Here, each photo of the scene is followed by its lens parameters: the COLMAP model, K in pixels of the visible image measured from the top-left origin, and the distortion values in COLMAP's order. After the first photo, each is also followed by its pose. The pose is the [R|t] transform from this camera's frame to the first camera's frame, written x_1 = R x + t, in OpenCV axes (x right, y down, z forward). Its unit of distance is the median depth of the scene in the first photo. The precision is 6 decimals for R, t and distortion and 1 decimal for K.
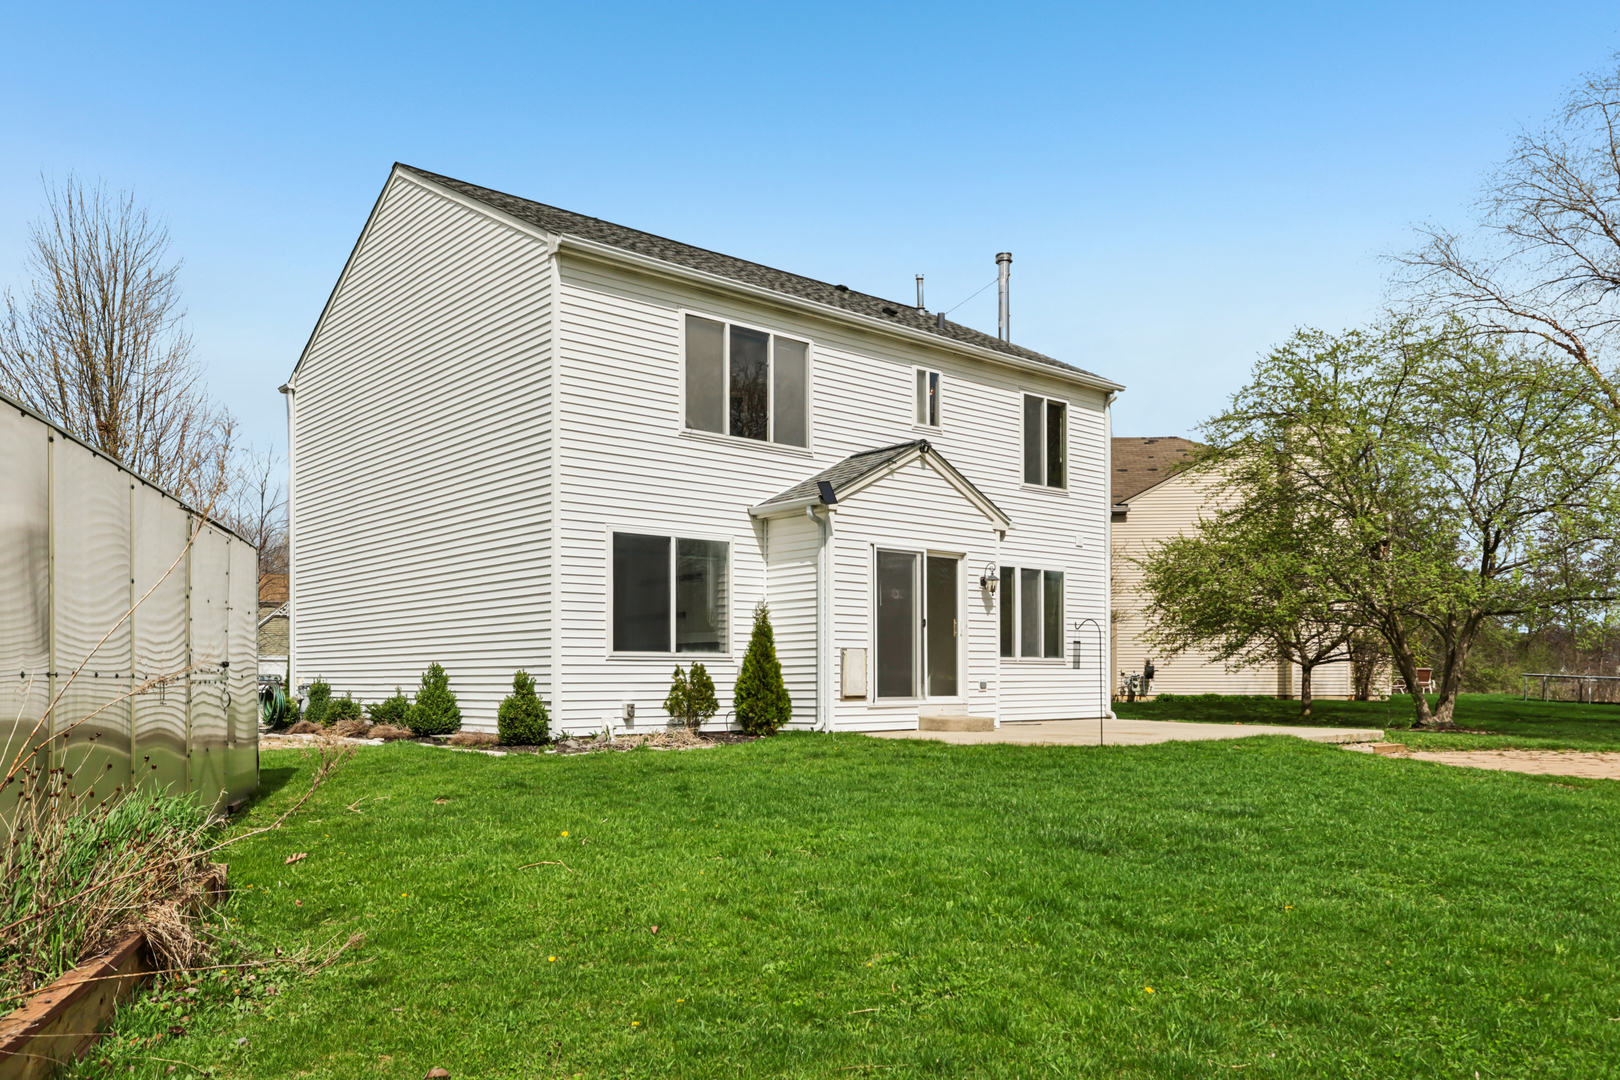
lens RADIAL K [[1195.9, 0, 812.4], [0, 1195.9, 538.4], [0, 0, 1]] dist [-0.009276, 0.001168]
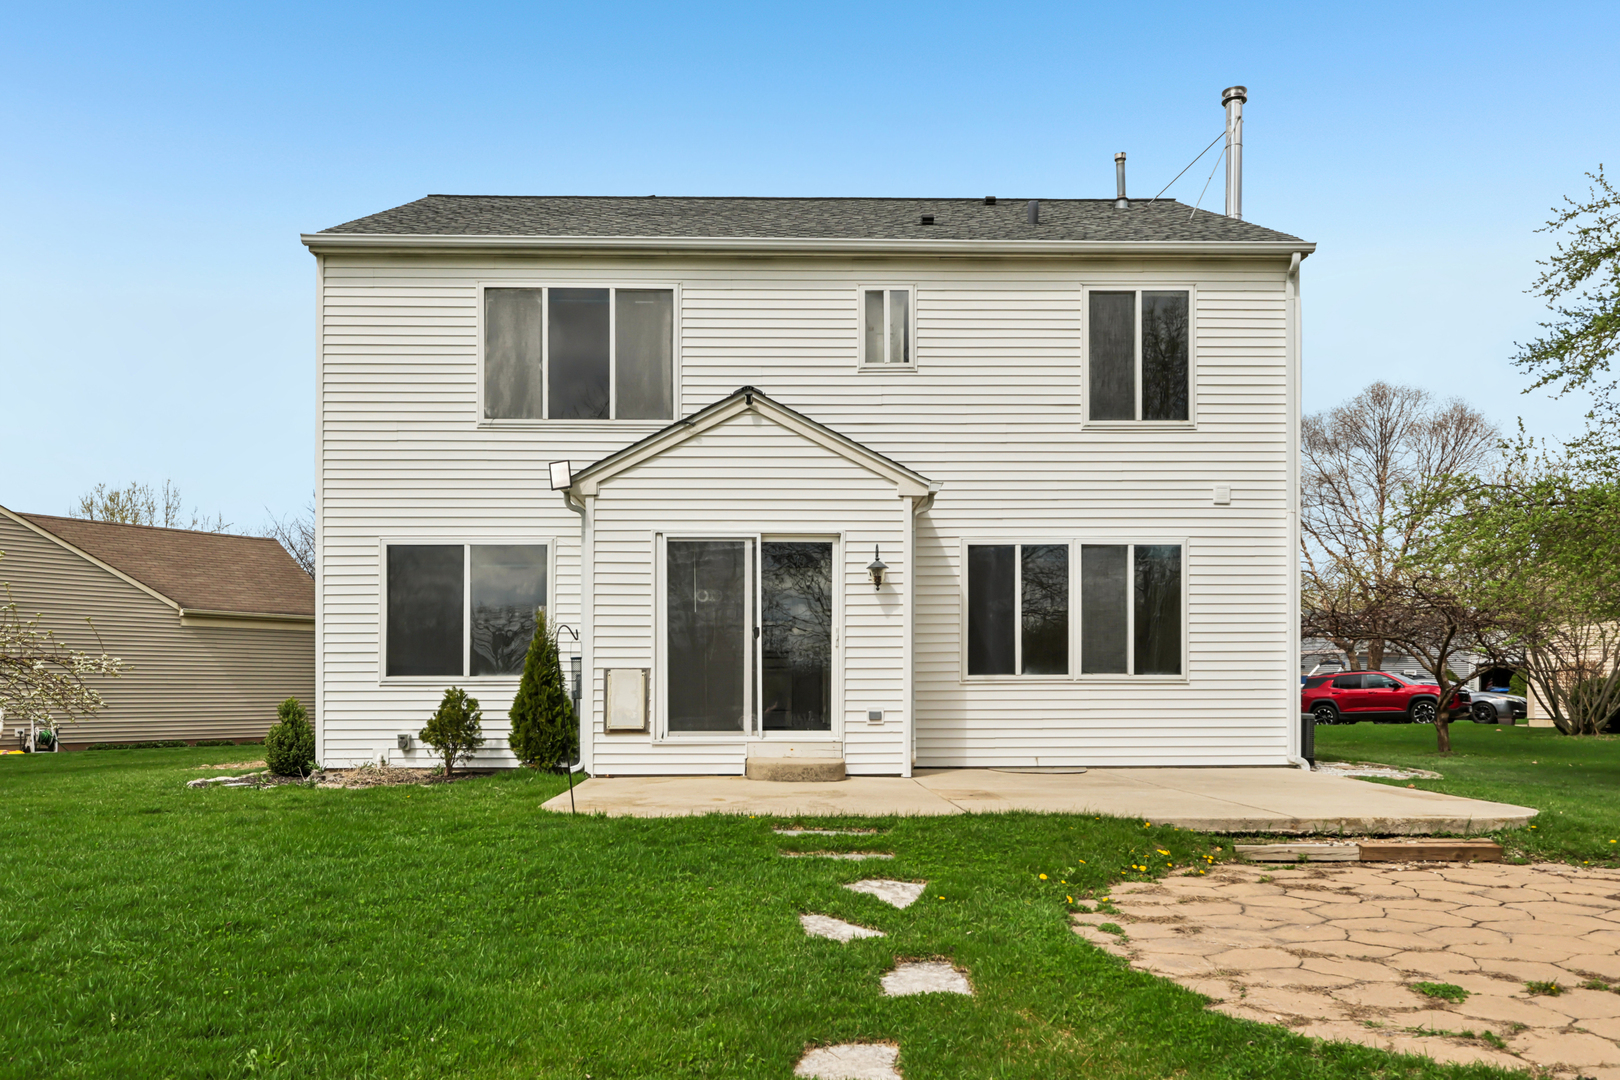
lens RADIAL K [[1195.9, 0, 808.0], [0, 1195.9, 601.0], [0, 0, 1]] dist [-0.009276, 0.001168]
pose [[0.770622, -0.049640, -0.635356, 0.588421], [0.074510, 0.997142, 0.012466, 0.044214], [0.632921, -0.056947, 0.772119, 0.445264]]
